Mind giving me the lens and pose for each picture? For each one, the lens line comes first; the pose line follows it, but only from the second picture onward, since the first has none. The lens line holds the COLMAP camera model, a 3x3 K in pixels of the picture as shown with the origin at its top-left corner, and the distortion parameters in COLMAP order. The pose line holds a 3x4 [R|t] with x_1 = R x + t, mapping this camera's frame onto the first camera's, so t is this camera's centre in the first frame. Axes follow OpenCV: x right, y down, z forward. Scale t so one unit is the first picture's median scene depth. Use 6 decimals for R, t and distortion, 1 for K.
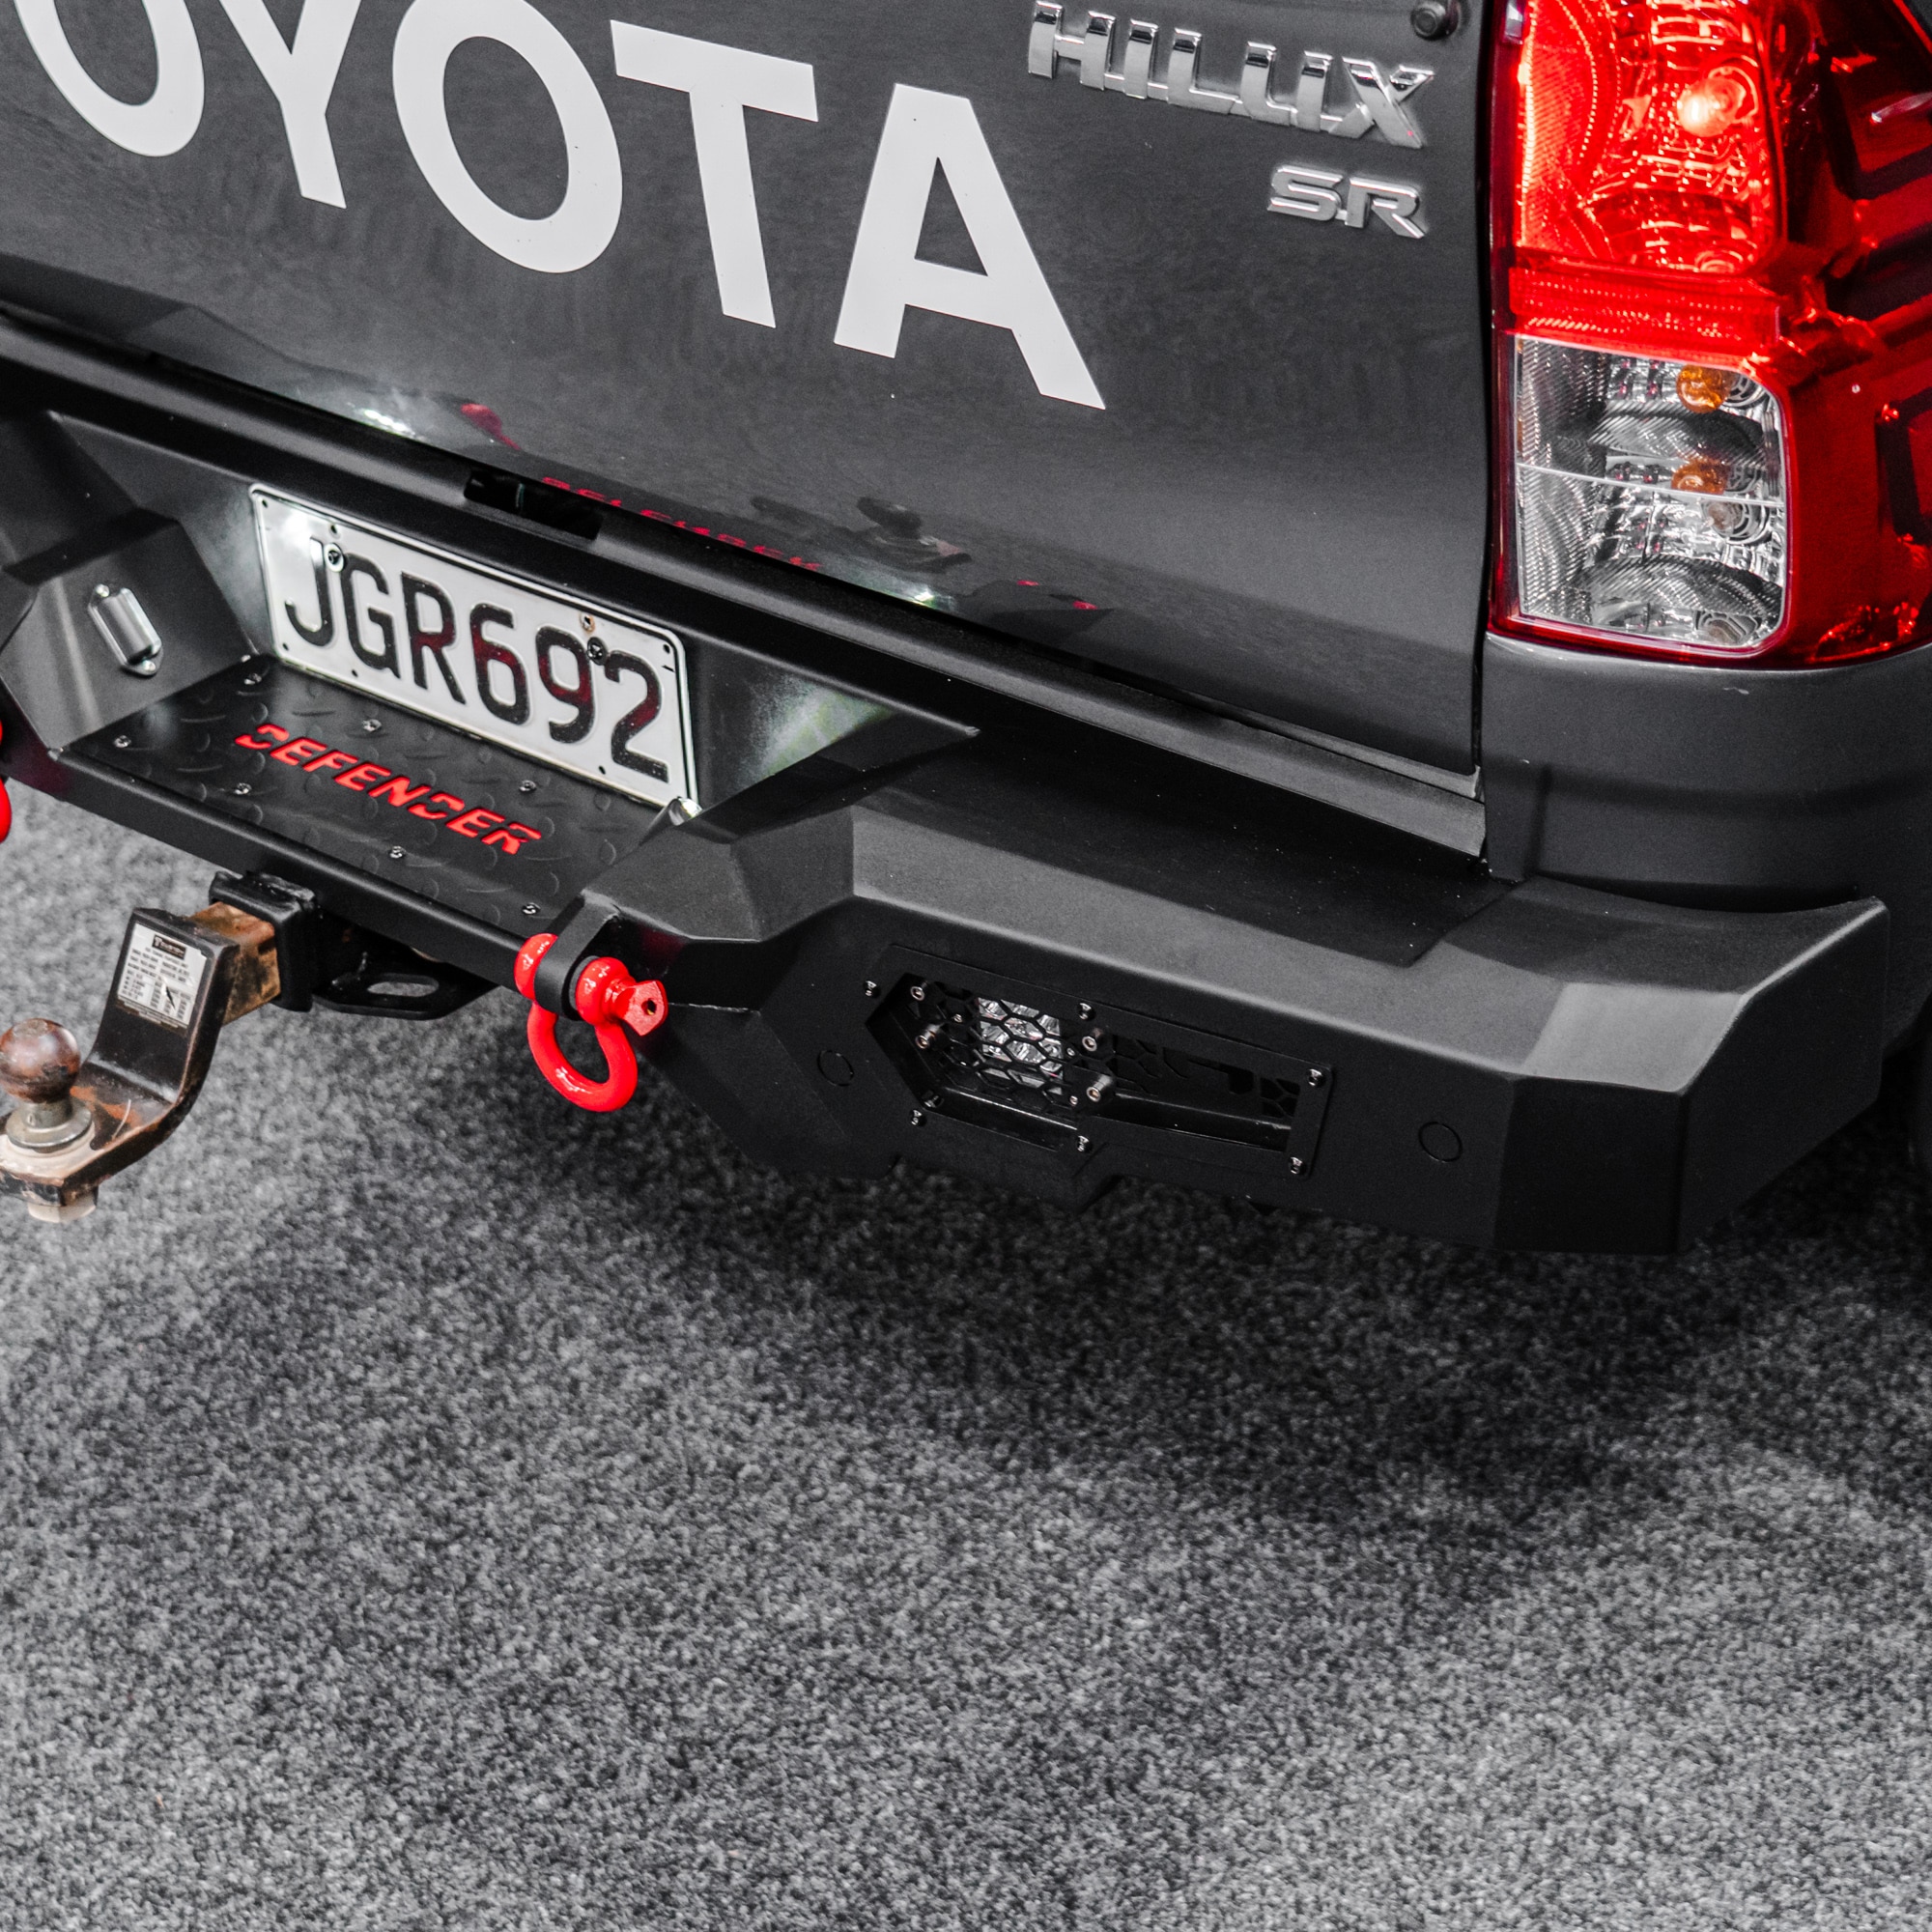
lens RADIAL K [[4456.0, 0, 959.8], [0, 4456.0, 970.3], [0, 0, 1]] dist [0.088676, 0.000000]
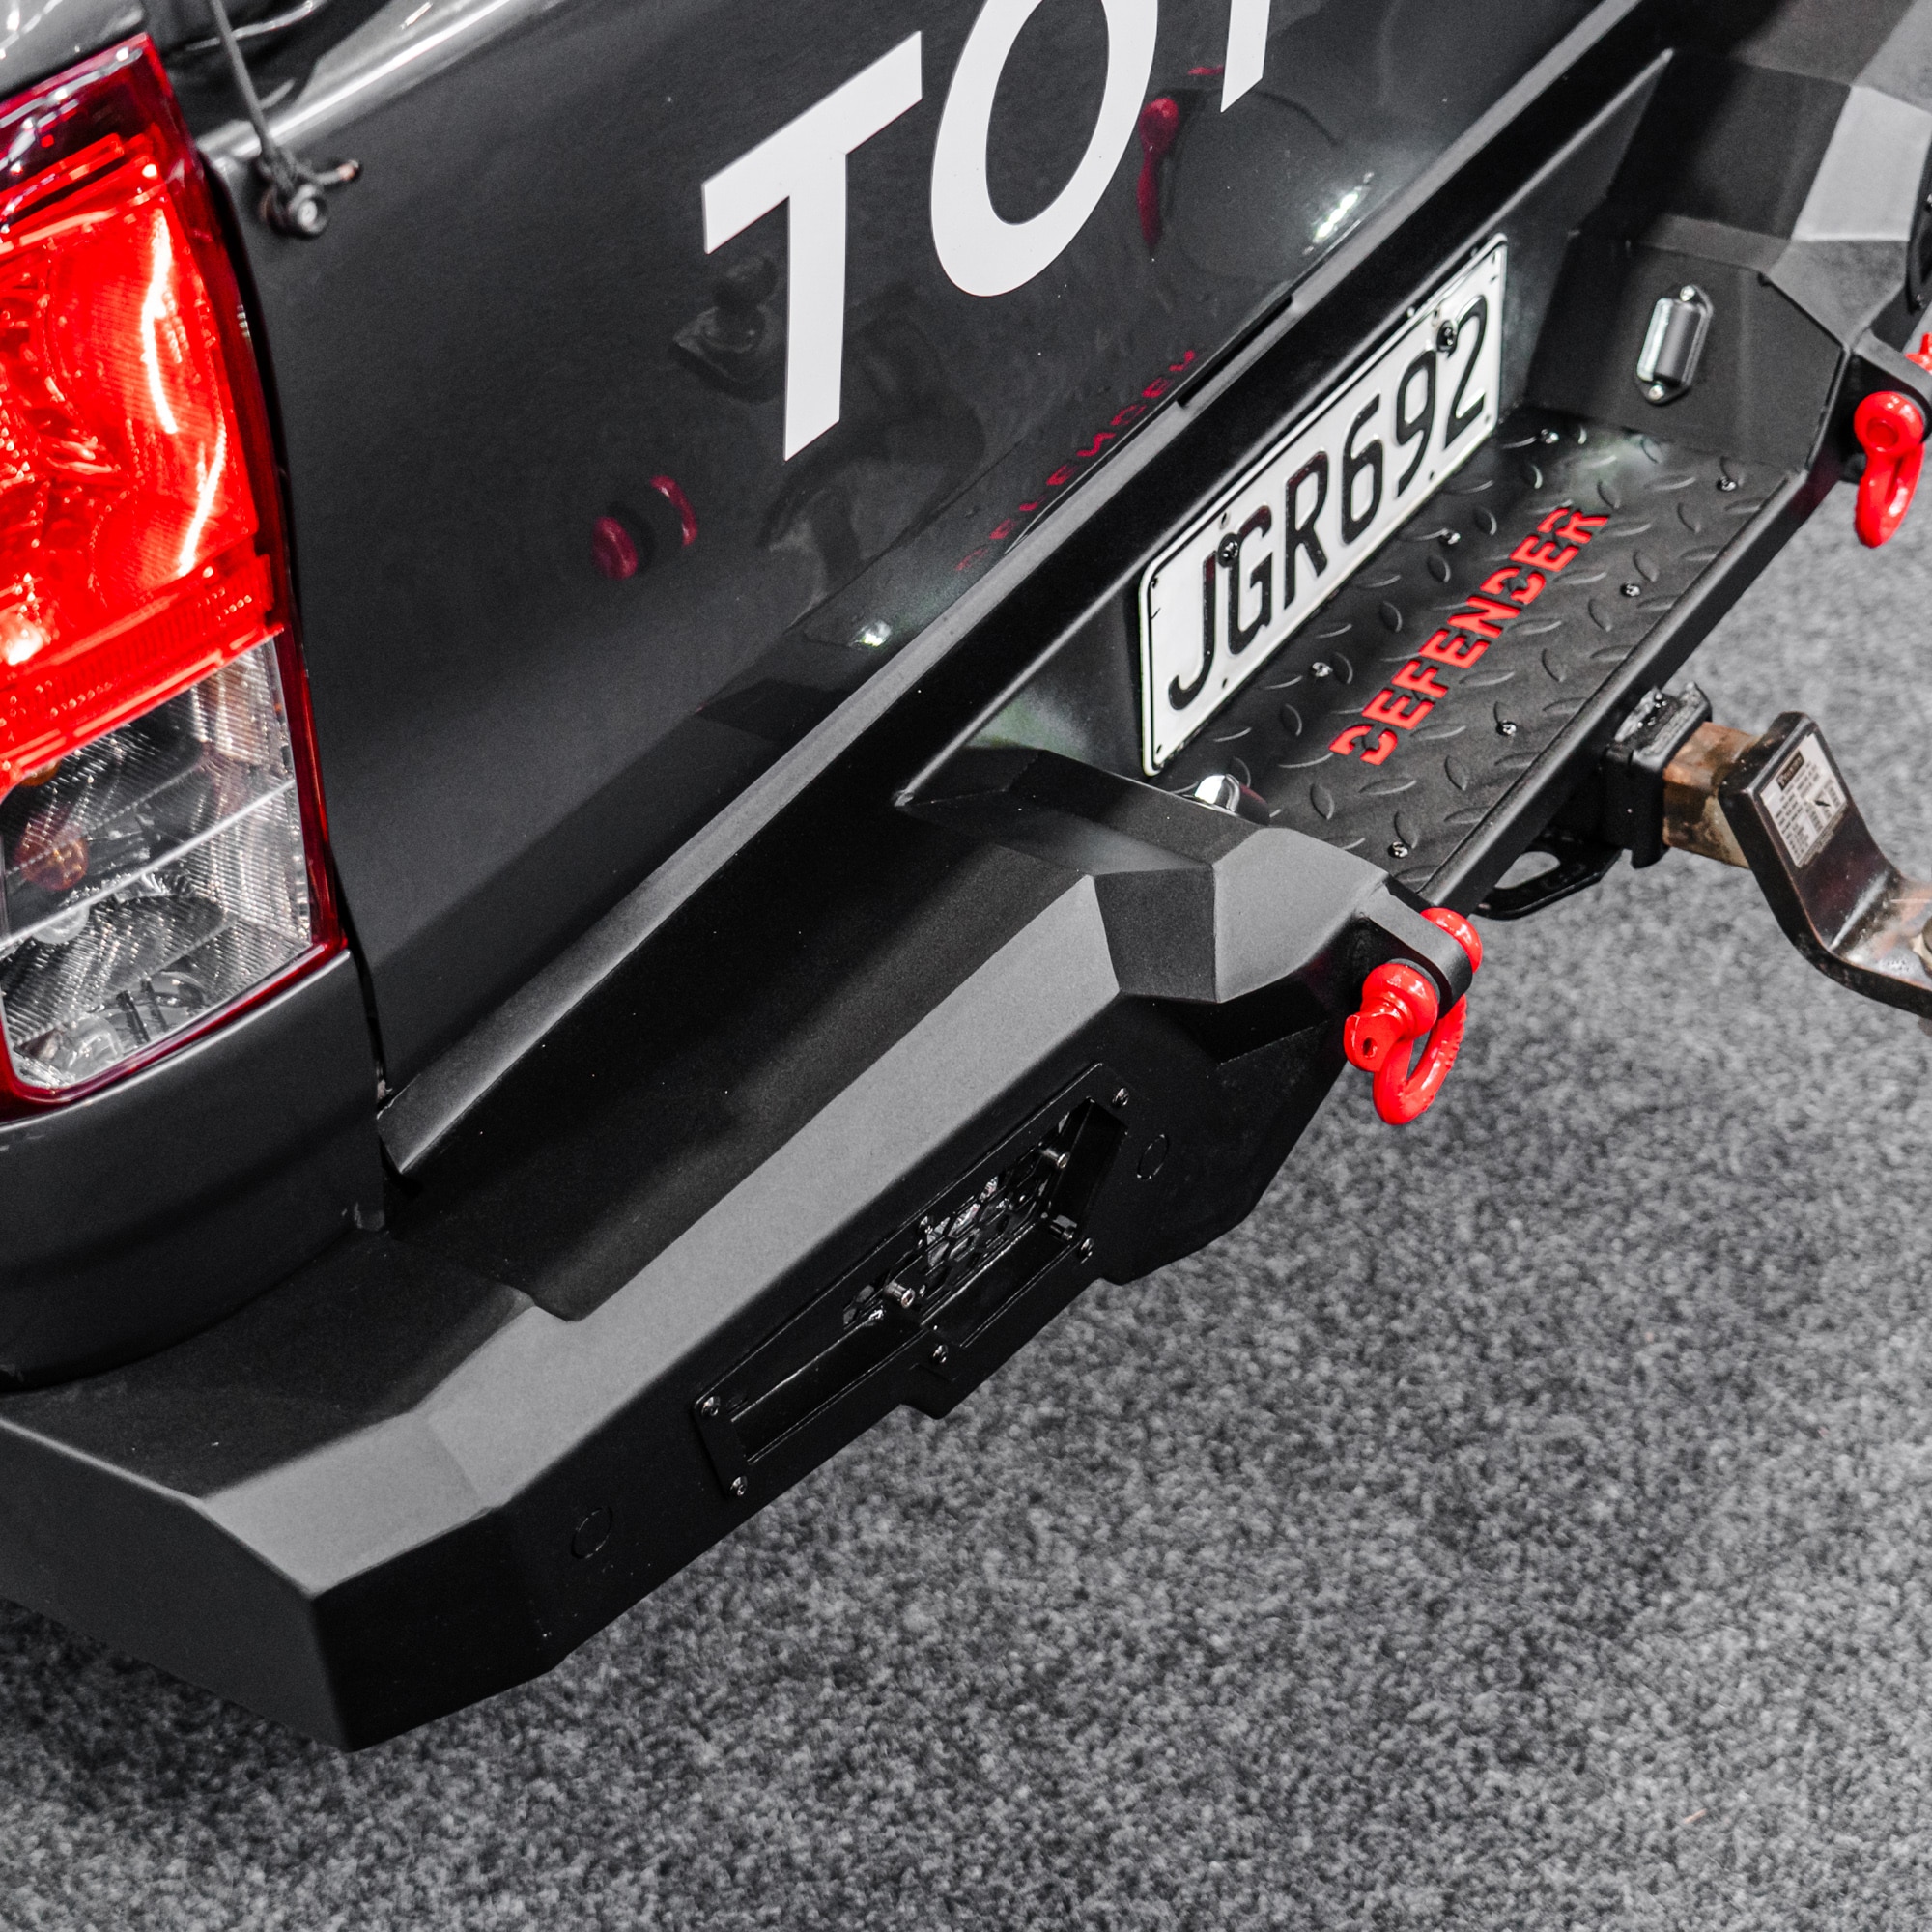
lens RADIAL K [[4456.0, 0, 959.2], [0, 4456.0, 959.6], [0, 0, 1]] dist [0.088676, 0.000000]
pose [[-0.143648, -0.576318, 0.804502, -0.754930], [0.539358, 0.635995, 0.551910, -0.472982], [-0.829734, 0.513195, 0.219482, 0.834956]]
